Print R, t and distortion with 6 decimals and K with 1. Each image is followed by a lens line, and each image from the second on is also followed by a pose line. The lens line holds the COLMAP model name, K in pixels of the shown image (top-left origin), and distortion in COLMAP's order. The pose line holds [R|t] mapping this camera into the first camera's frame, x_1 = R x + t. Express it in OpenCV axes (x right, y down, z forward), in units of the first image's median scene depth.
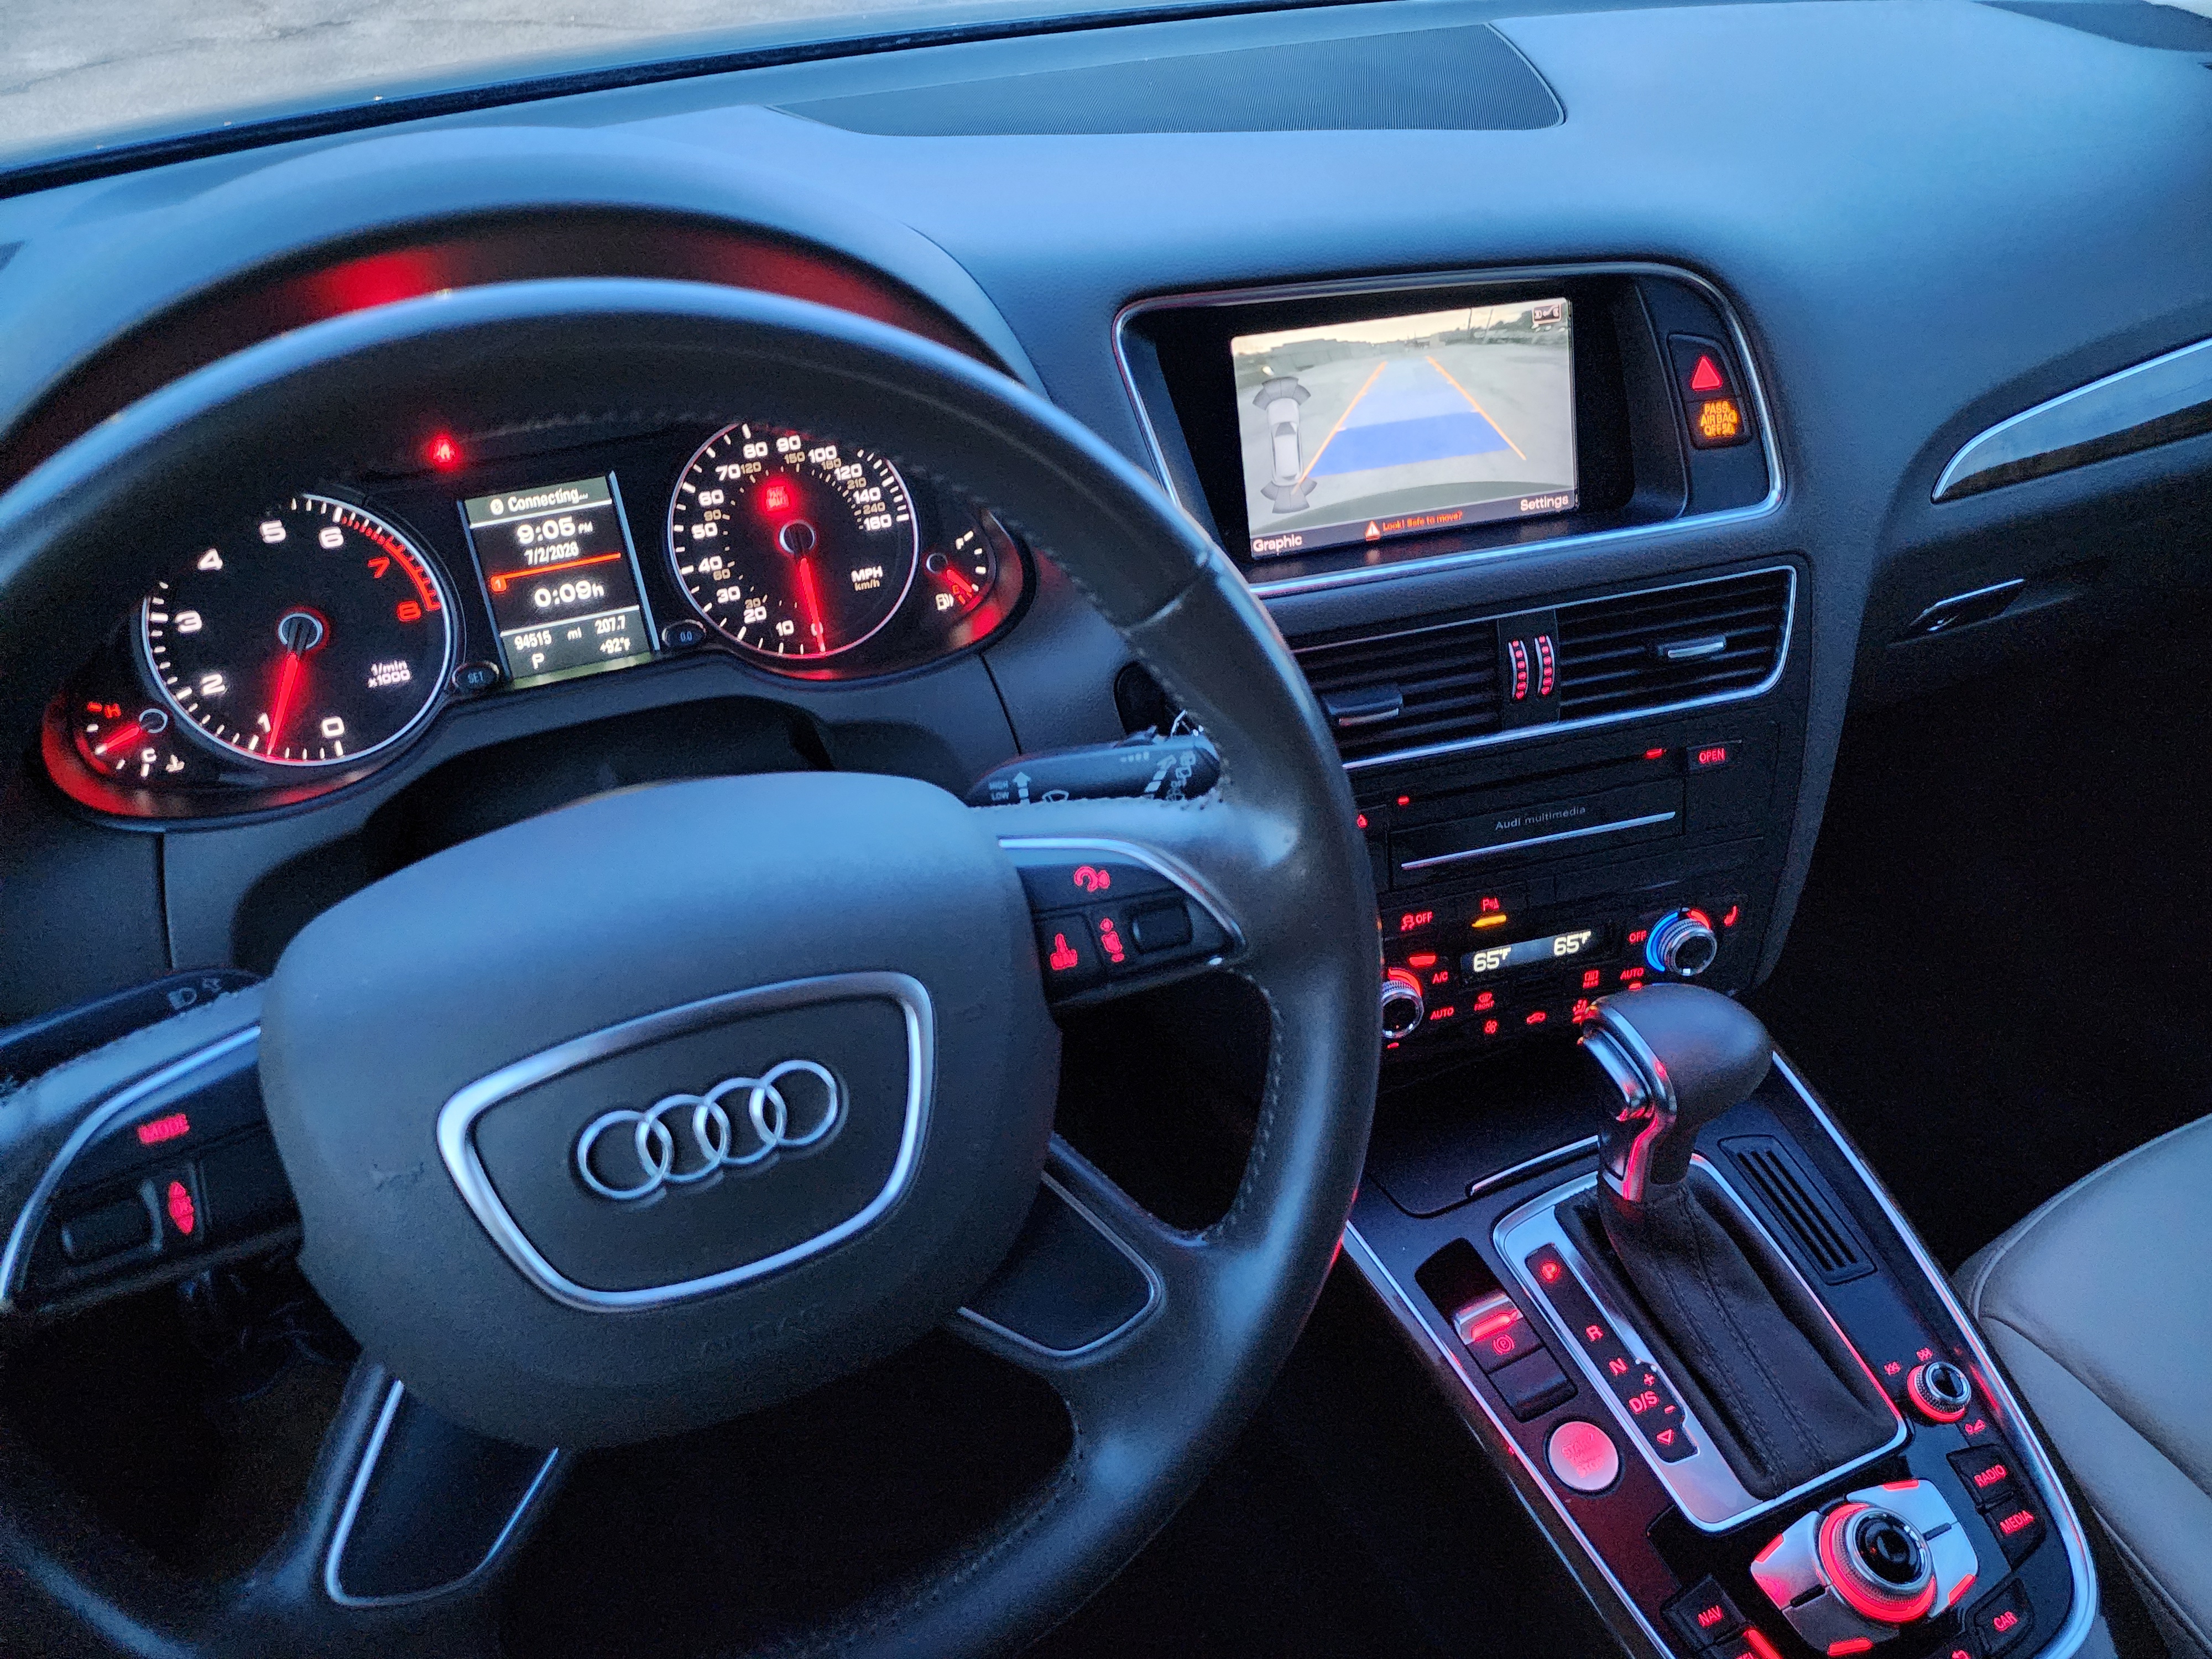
lens RADIAL K [[1472.6, 0, 1103.5], [0, 1472.6, 862.6], [0, 0, 1]] dist [0.000389, 0.000499]
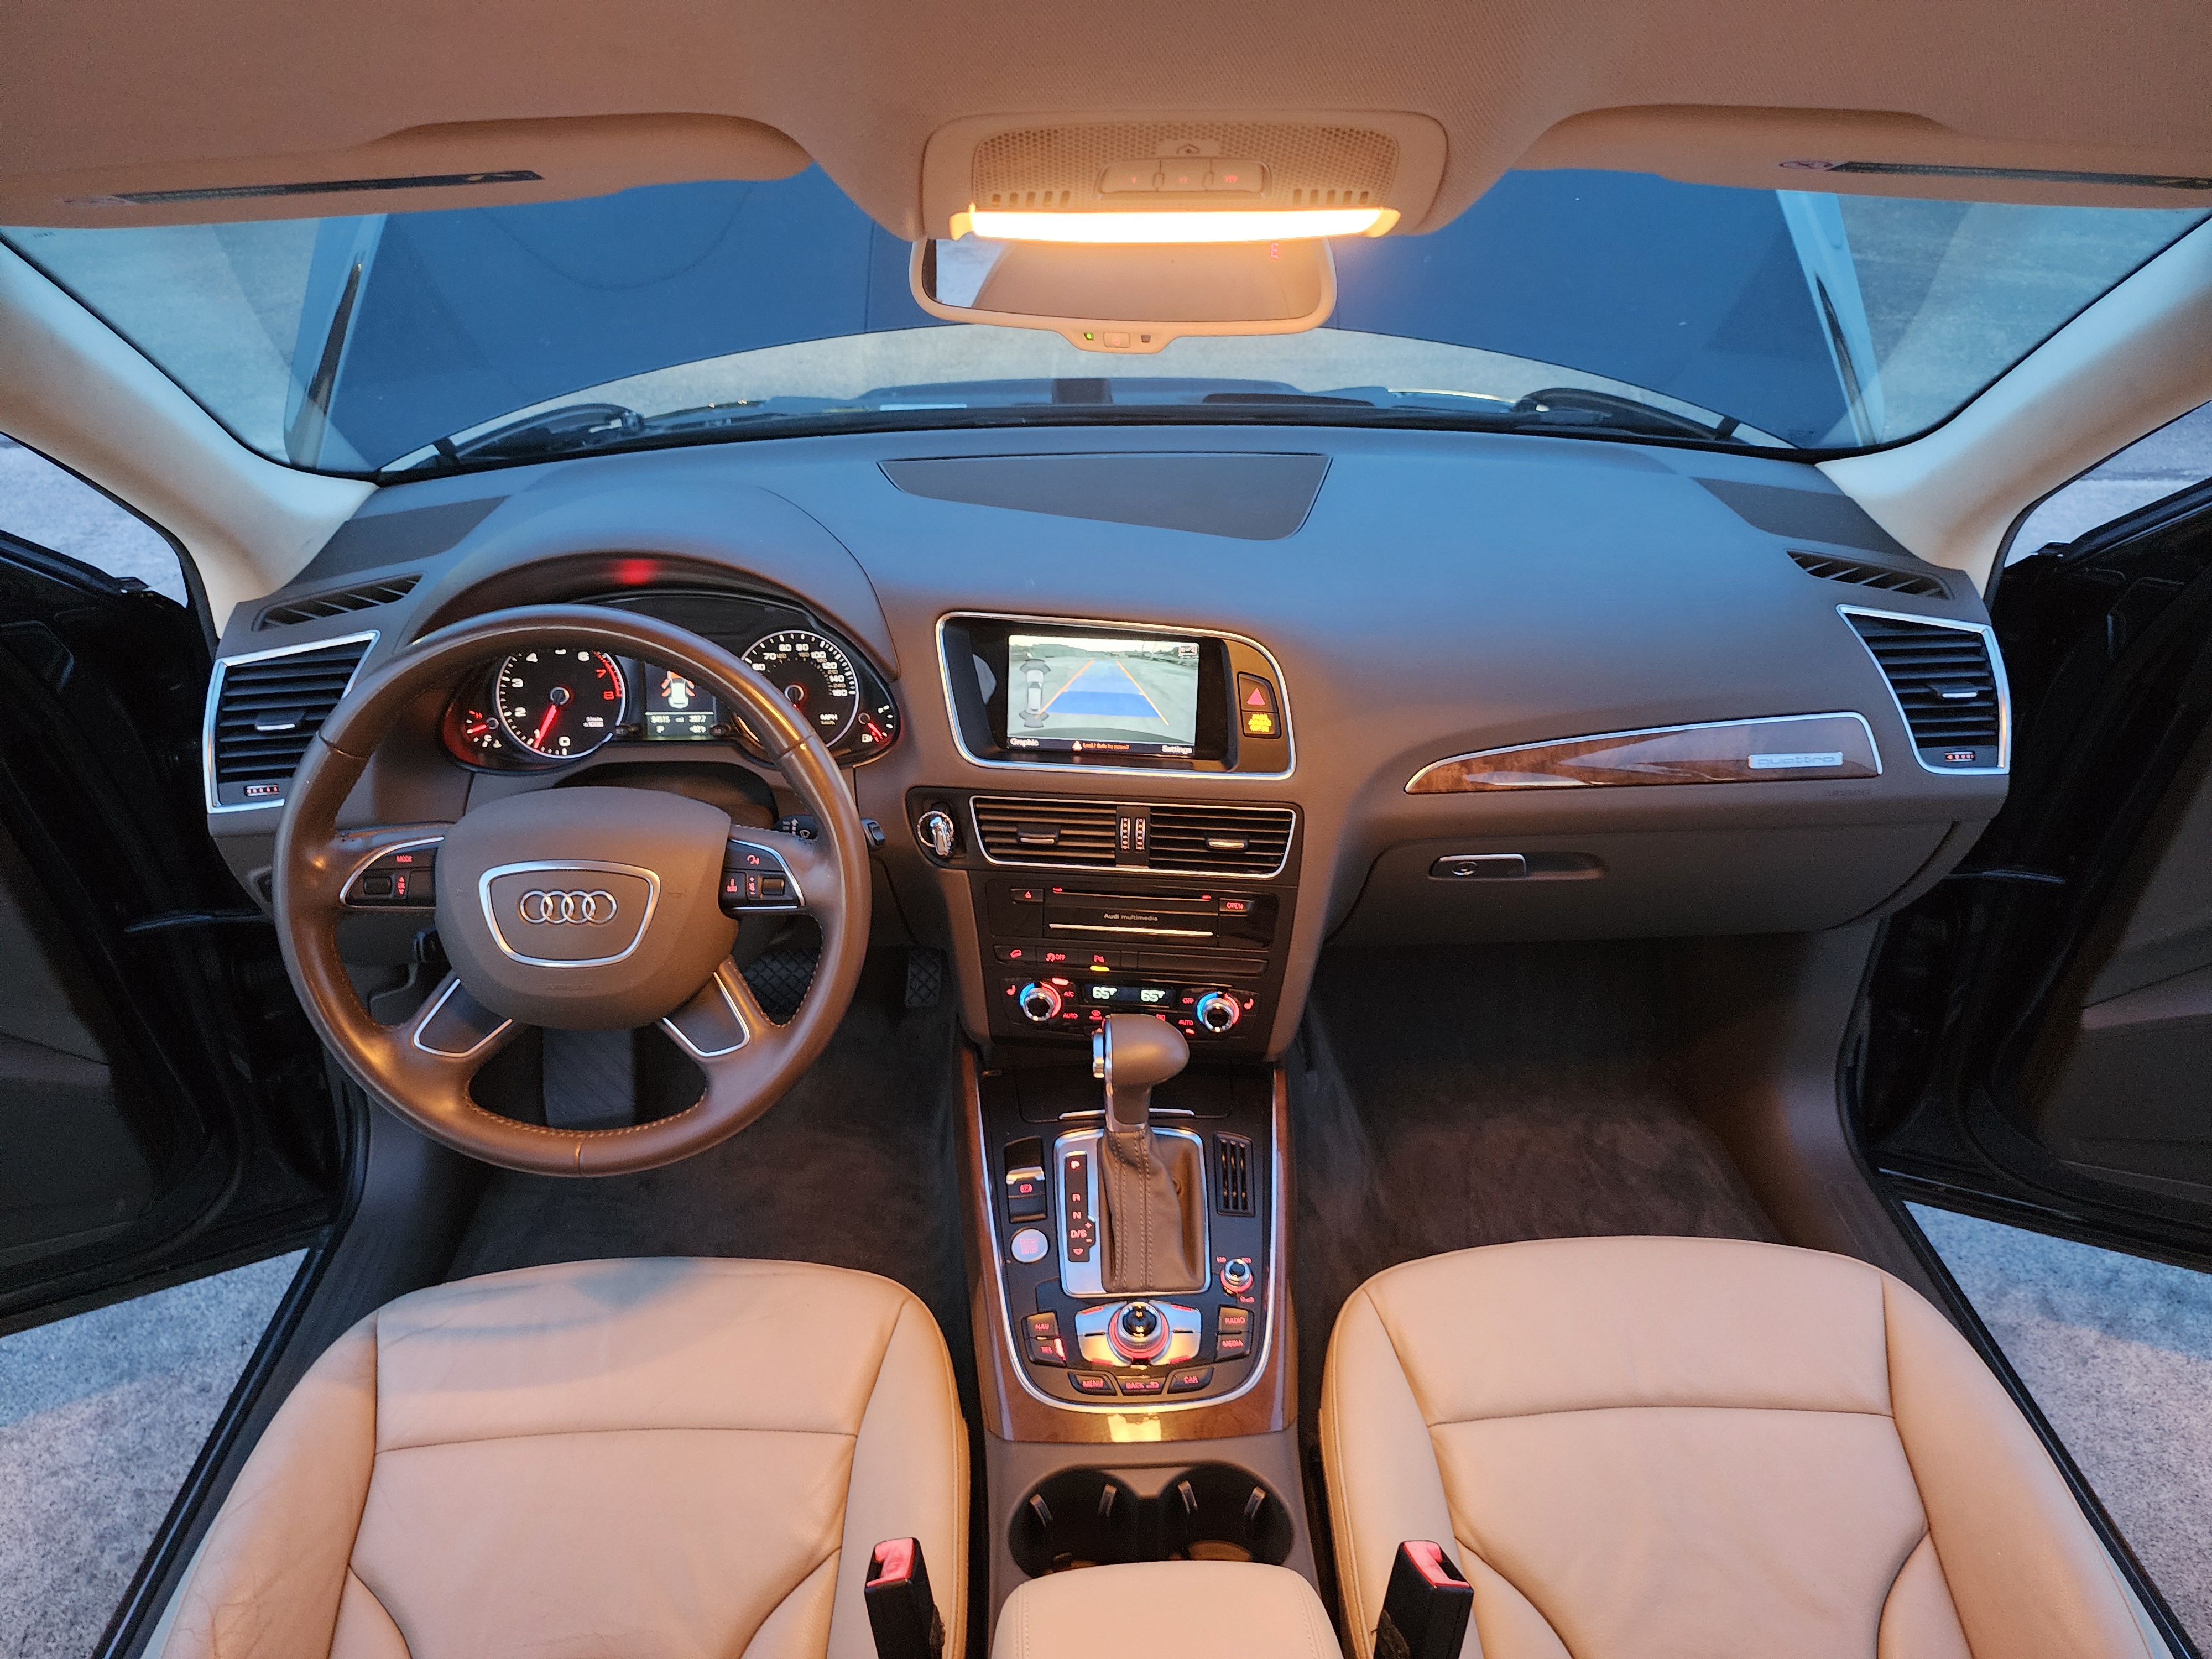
lens RADIAL K [[1472.6, 0, 1103.5], [0, 1472.6, 862.6], [0, 0, 1]] dist [0.000389, 0.000499]
pose [[0.938210, 0.213947, -0.272007, 0.785924], [-0.233765, 0.971374, -0.042270, -0.012660], [0.255177, 0.103244, 0.961366, -0.794279]]
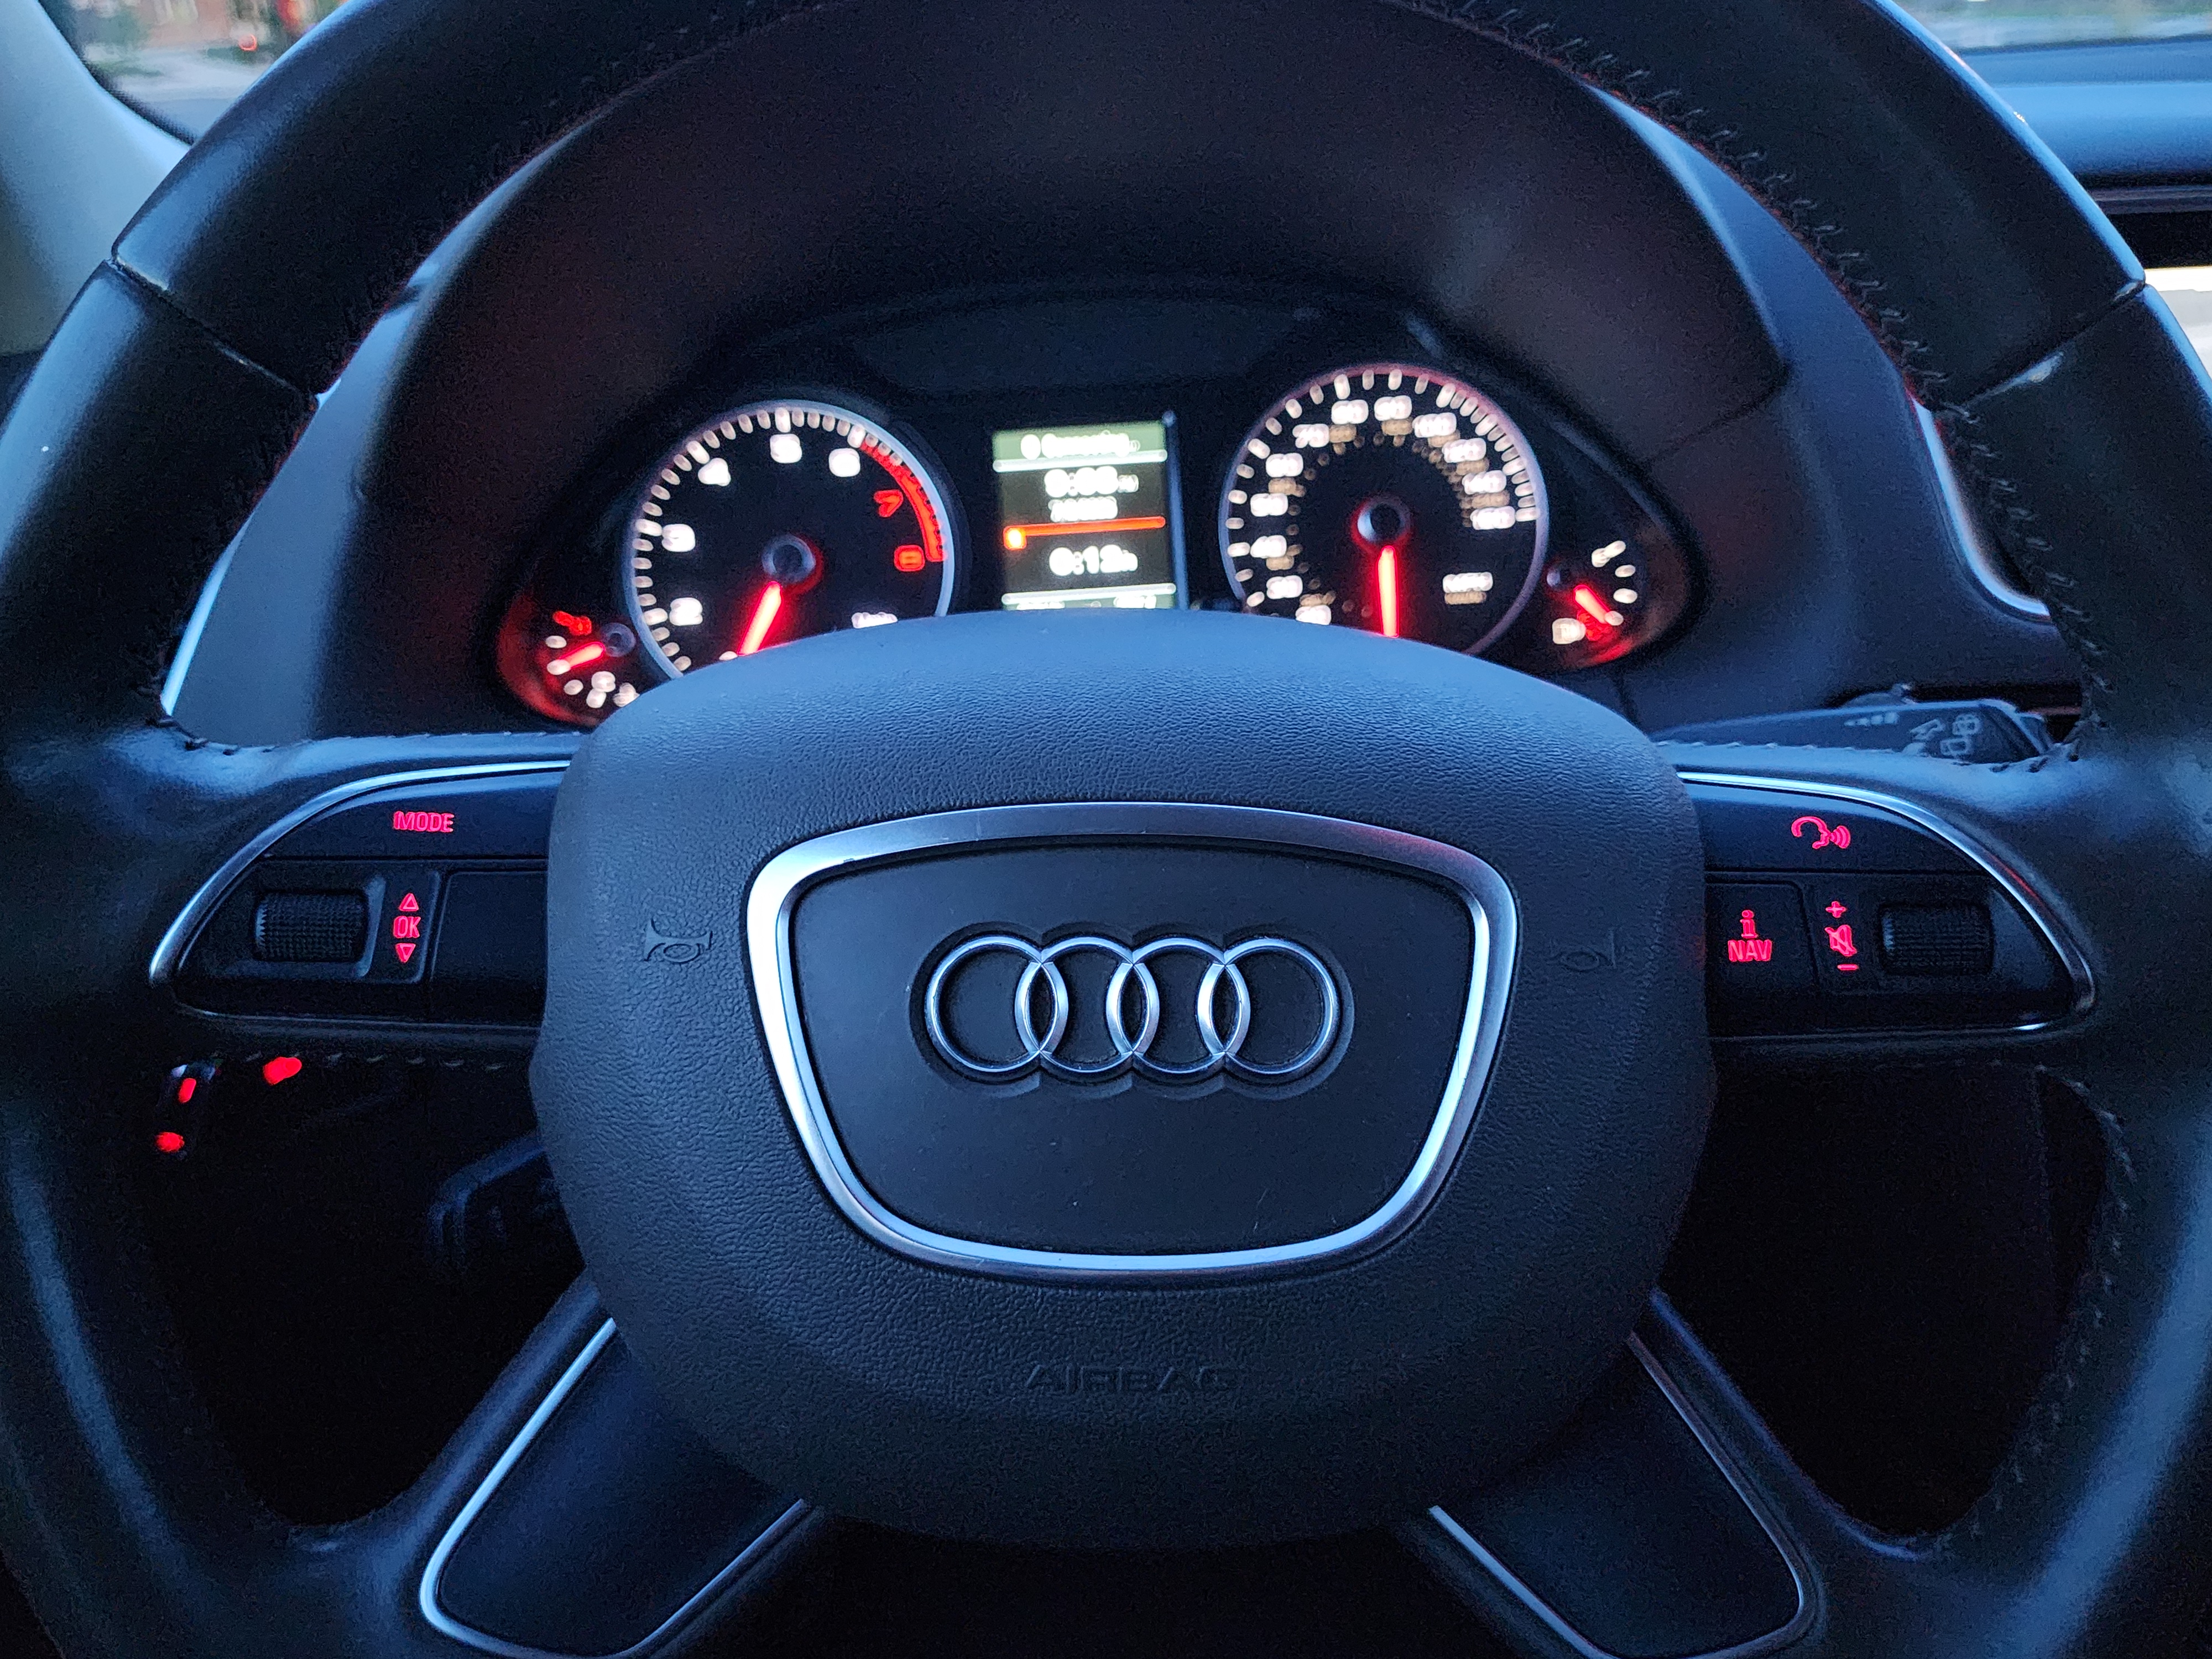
lens RADIAL K [[1710.4, 0, 1082.7], [0, 1710.4, 831.8], [0, 0, 1]] dist [0.057140, -0.062477]
pose [[0.929356, 0.113515, -0.351301, -0.021339], [-0.189027, 0.963676, -0.188674, 0.136418], [0.317123, 0.241750, 0.917055, 0.170320]]
